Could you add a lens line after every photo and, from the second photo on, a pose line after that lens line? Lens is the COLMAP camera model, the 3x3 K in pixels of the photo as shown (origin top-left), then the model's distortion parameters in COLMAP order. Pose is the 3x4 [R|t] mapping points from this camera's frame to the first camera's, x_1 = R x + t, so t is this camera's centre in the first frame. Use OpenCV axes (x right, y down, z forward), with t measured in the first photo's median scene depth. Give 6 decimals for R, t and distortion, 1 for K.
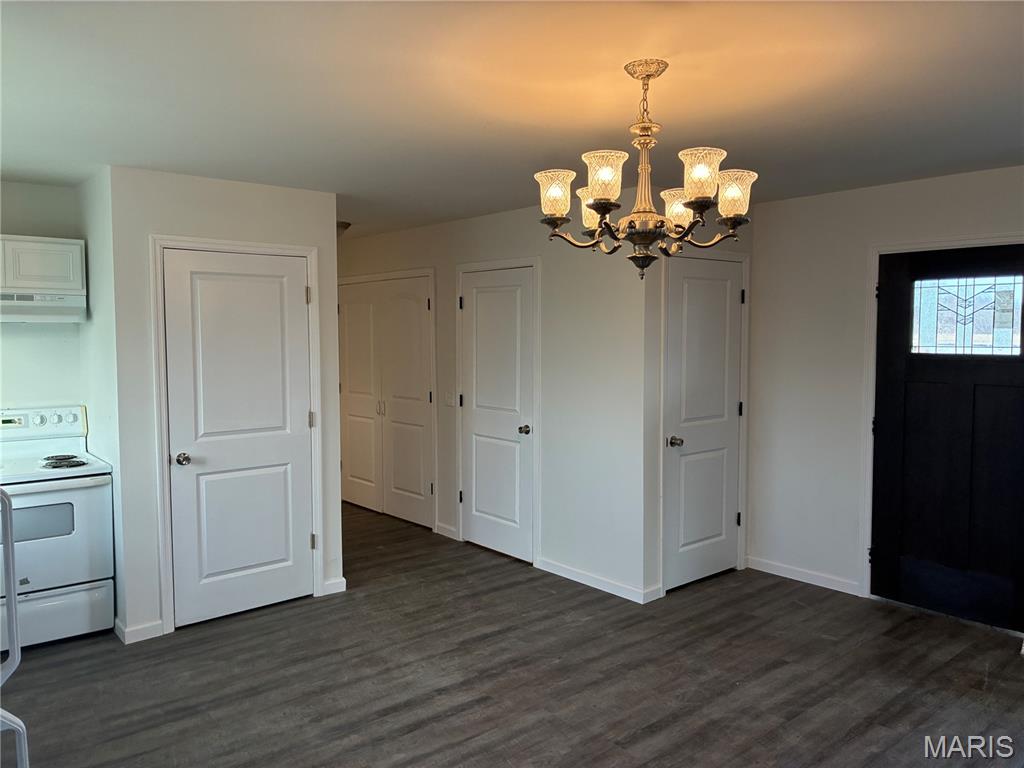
lens RADIAL K [[773.5, 0, 509.7], [0, 773.5, 377.3], [0, 0, 1]] dist [0.059029, -0.083319]
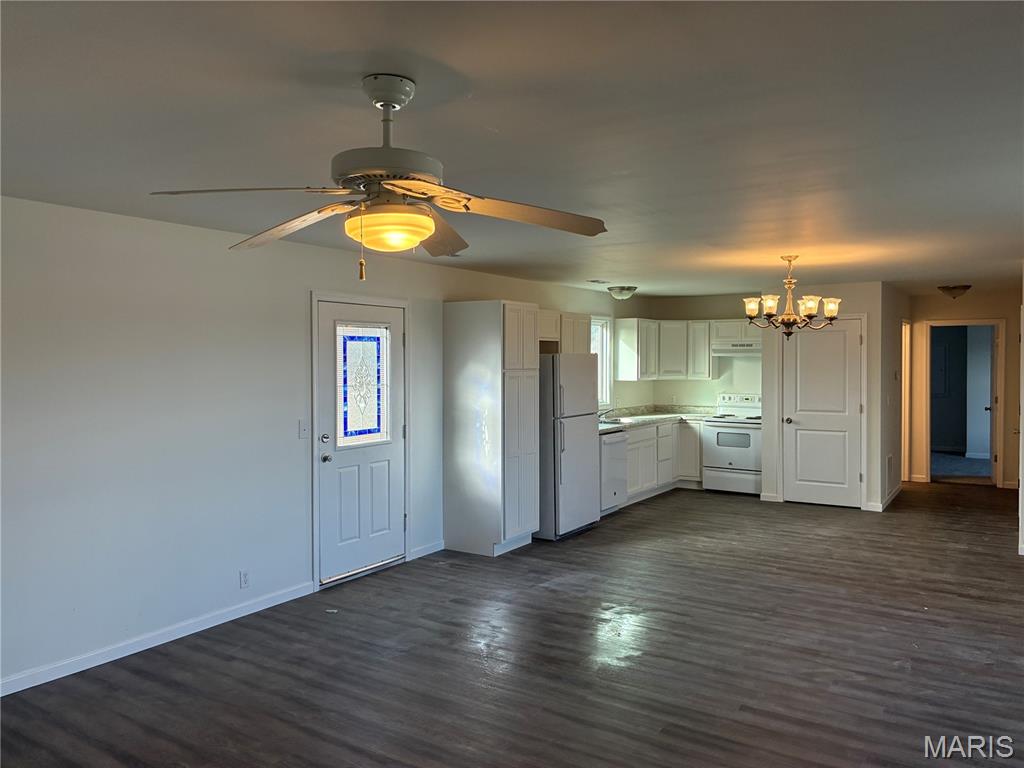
lens RADIAL K [[773.5, 0, 509.7], [0, 773.5, 377.3], [0, 0, 1]] dist [0.059029, -0.083319]
pose [[0.289843, 0.023433, -0.956787, 1.362787], [-0.051951, 0.998612, 0.008719, 0.008894], [0.955663, 0.047179, 0.290658, -0.333758]]
